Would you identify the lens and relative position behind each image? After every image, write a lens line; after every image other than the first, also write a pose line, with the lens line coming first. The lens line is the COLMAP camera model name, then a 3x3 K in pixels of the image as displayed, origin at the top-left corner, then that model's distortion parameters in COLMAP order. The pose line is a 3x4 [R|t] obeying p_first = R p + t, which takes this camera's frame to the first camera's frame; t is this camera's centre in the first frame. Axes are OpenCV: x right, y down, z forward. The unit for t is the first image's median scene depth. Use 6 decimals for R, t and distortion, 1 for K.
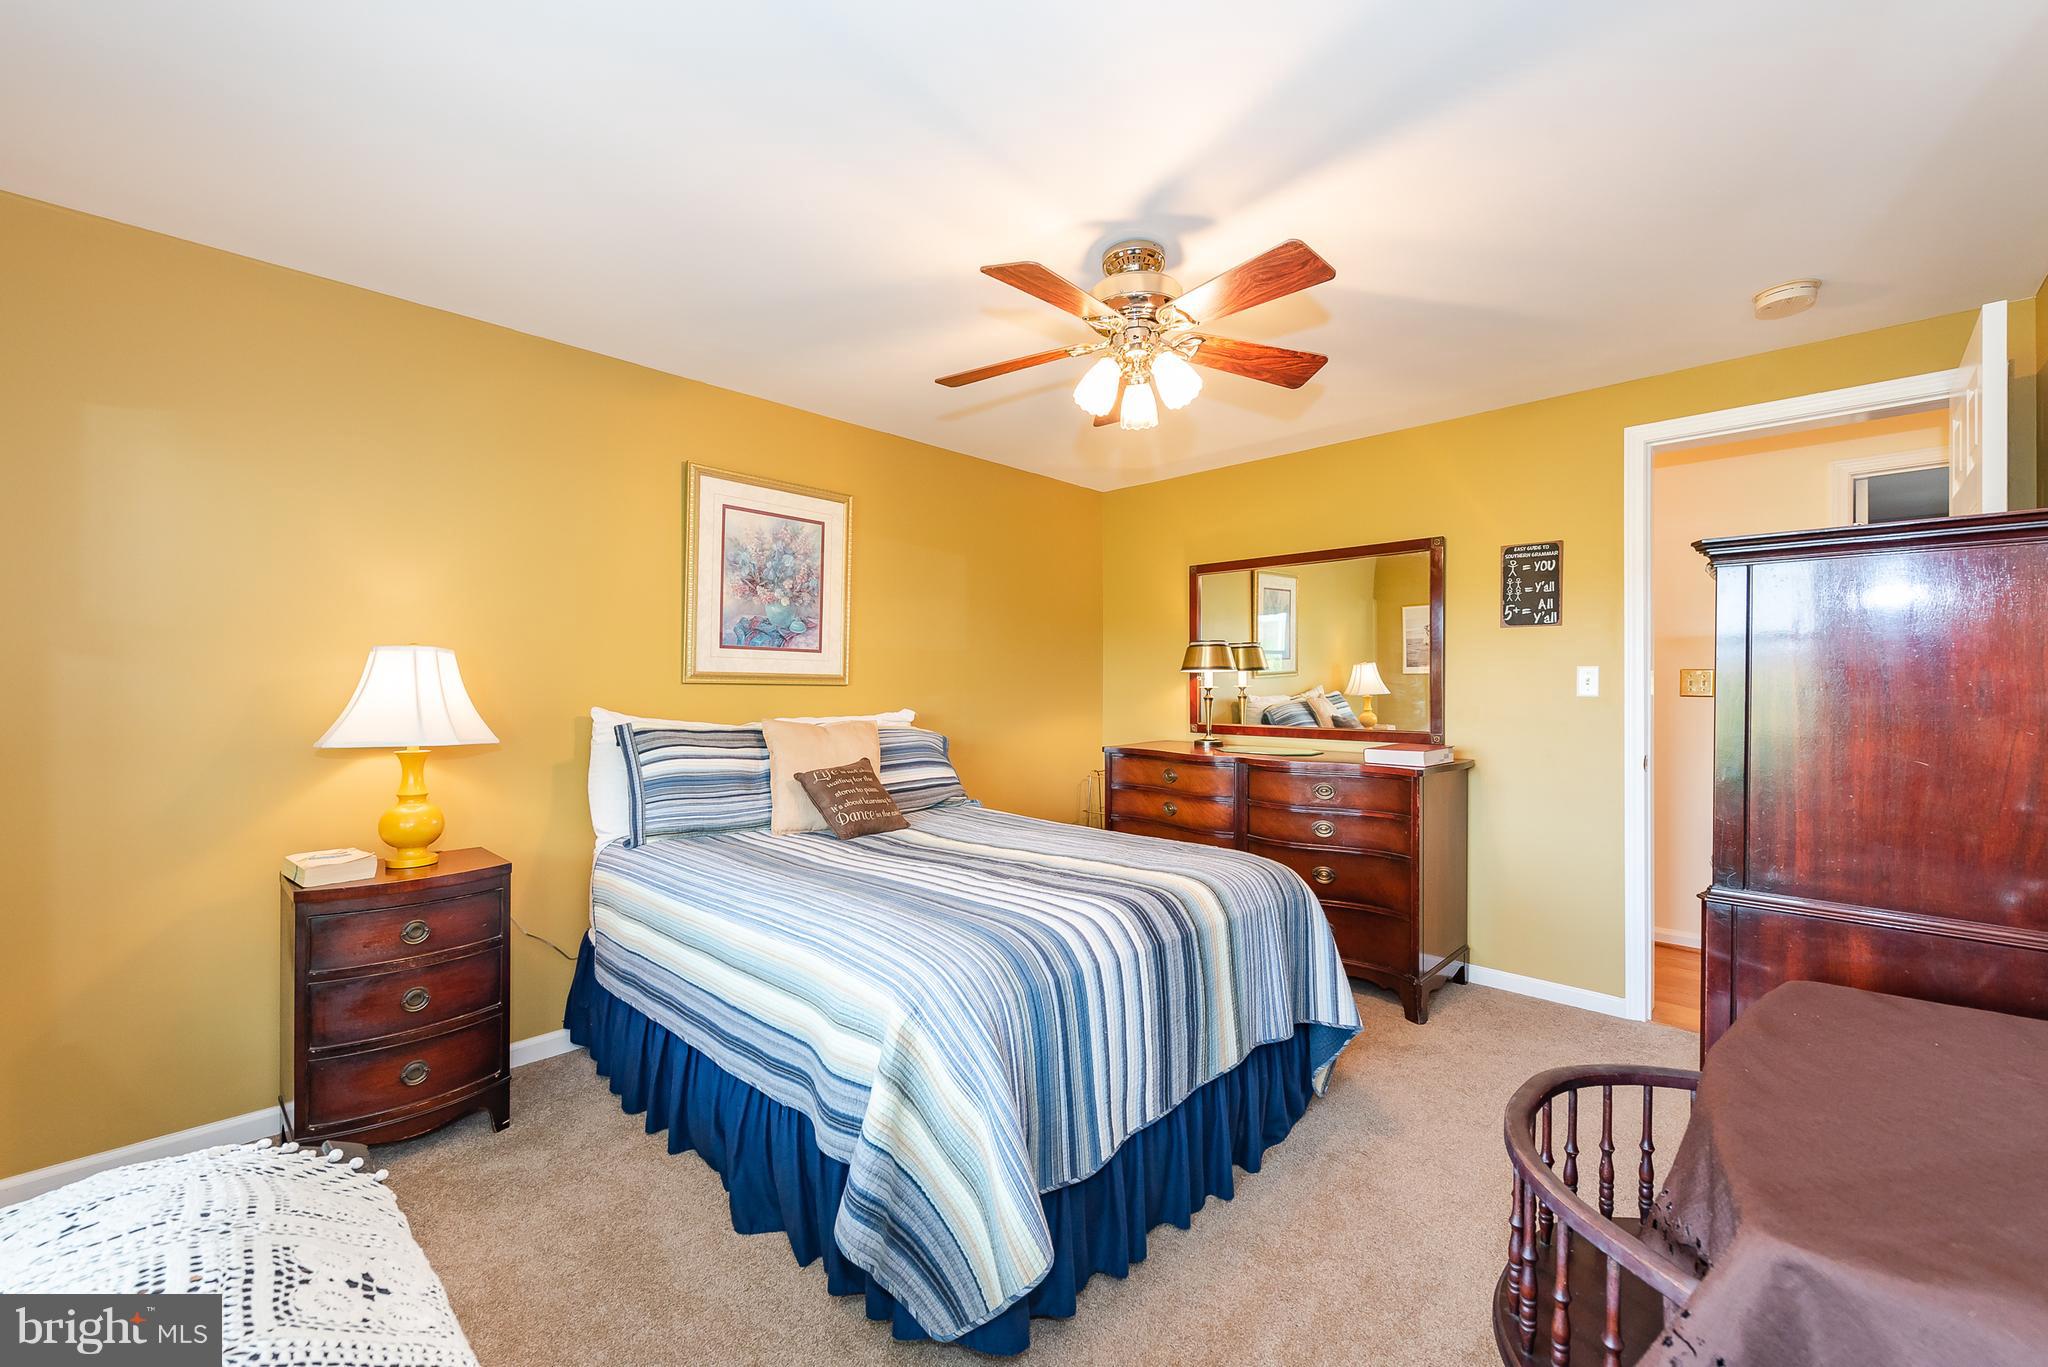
lens RADIAL K [[827.0, 0, 1021.2], [0, 827.0, 680.8], [0, 0, 1]] dist [0.006856, -0.000412]
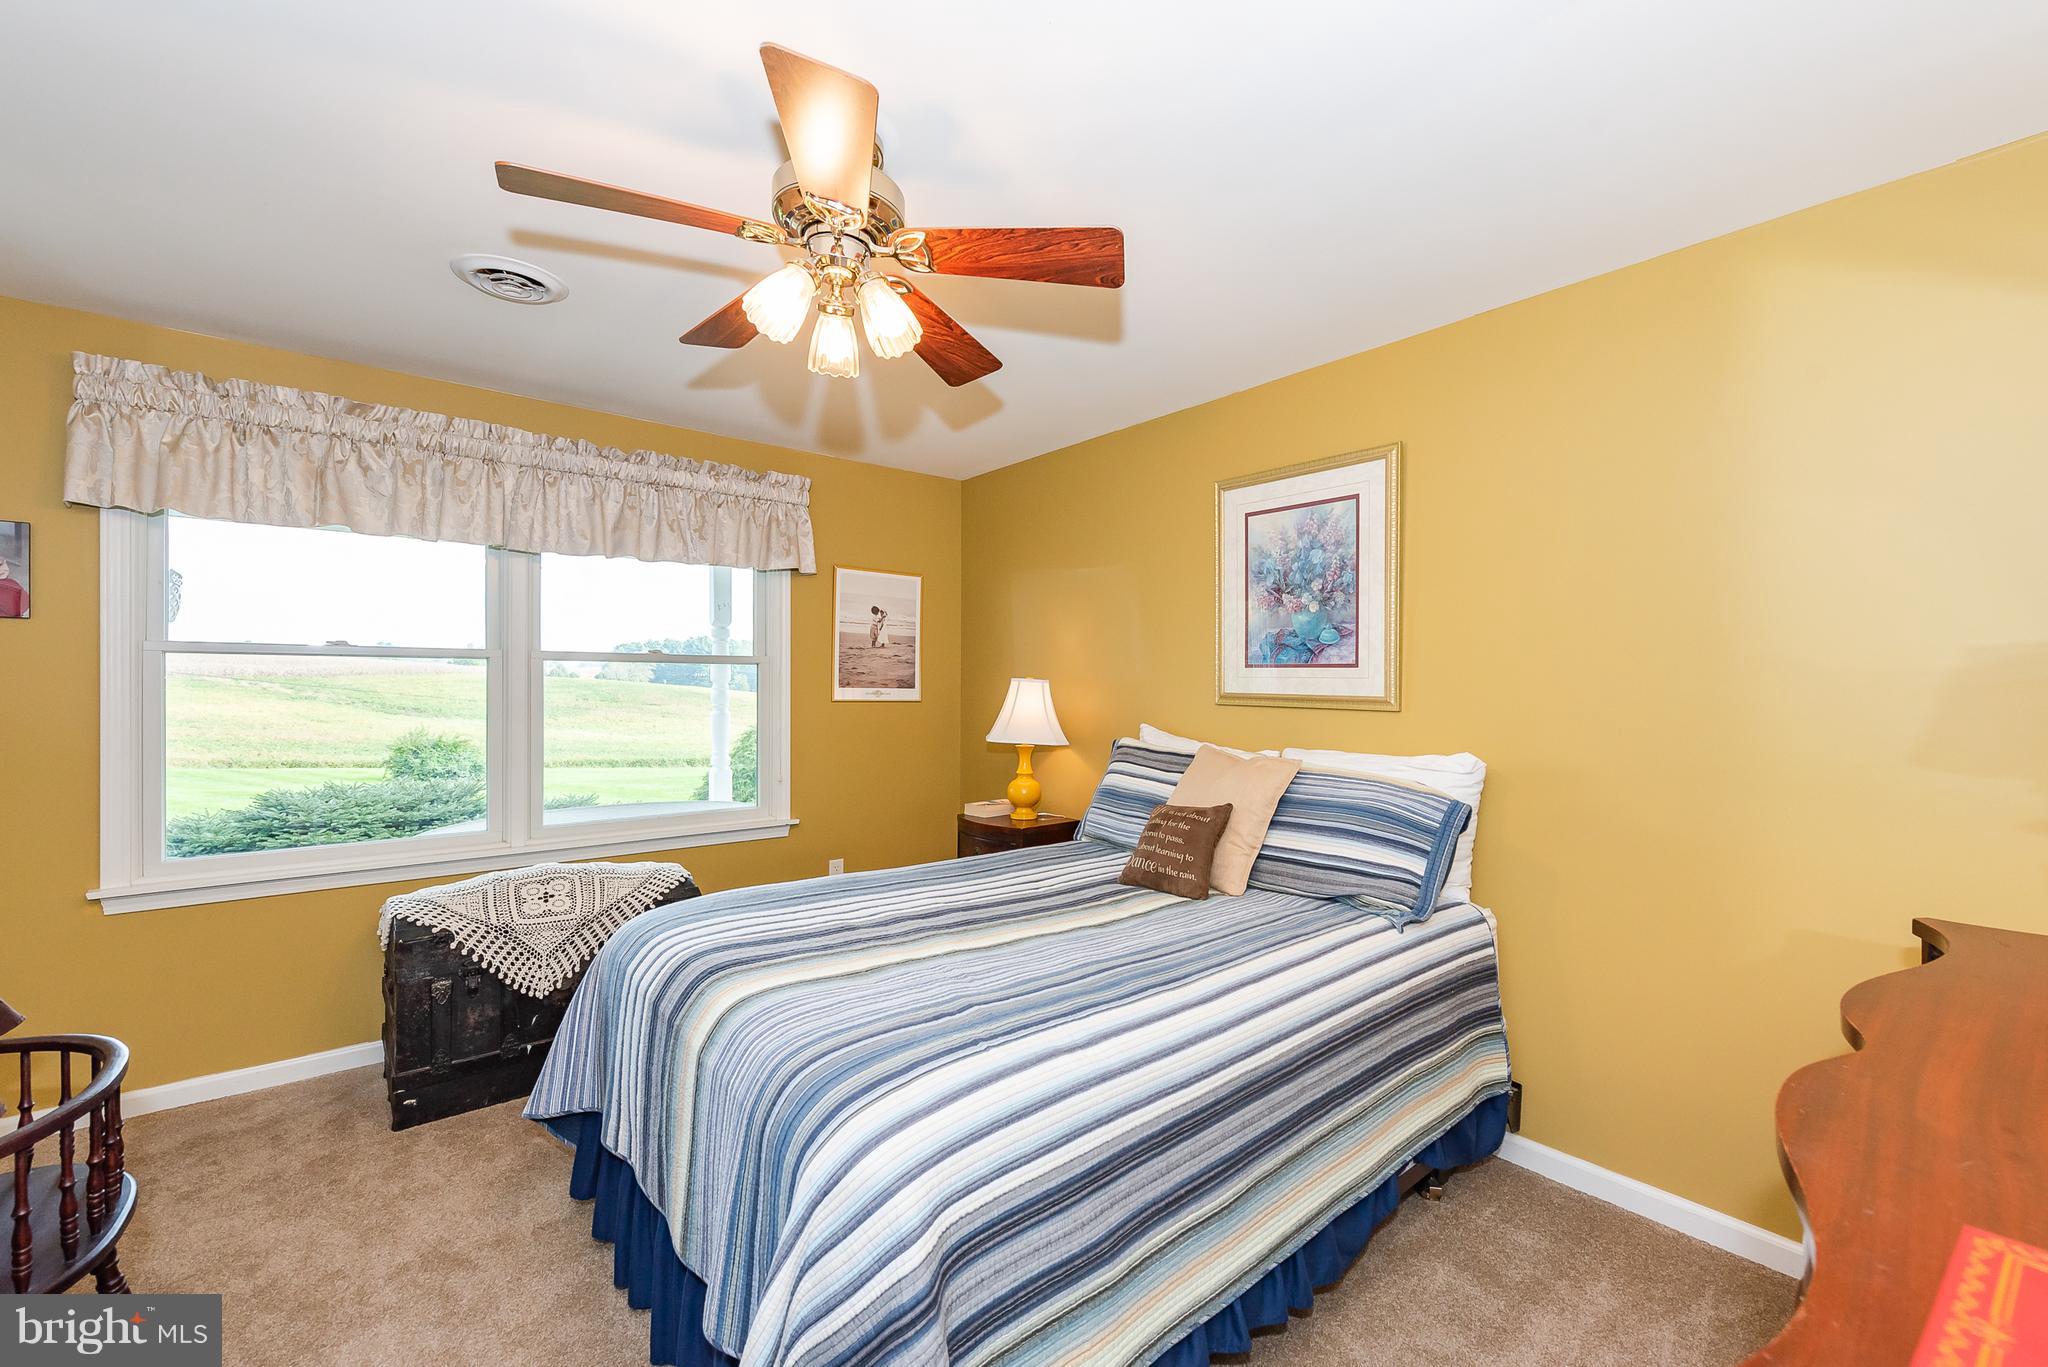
lens RADIAL K [[827.0, 0, 1021.2], [0, 827.0, 680.8], [0, 0, 1]] dist [0.006856, -0.000412]
pose [[-0.110786, -0.006615, -0.993822, 0.565017], [0.001526, 0.999976, -0.006826, -0.017570], [0.993843, -0.002273, -0.110773, 0.807949]]
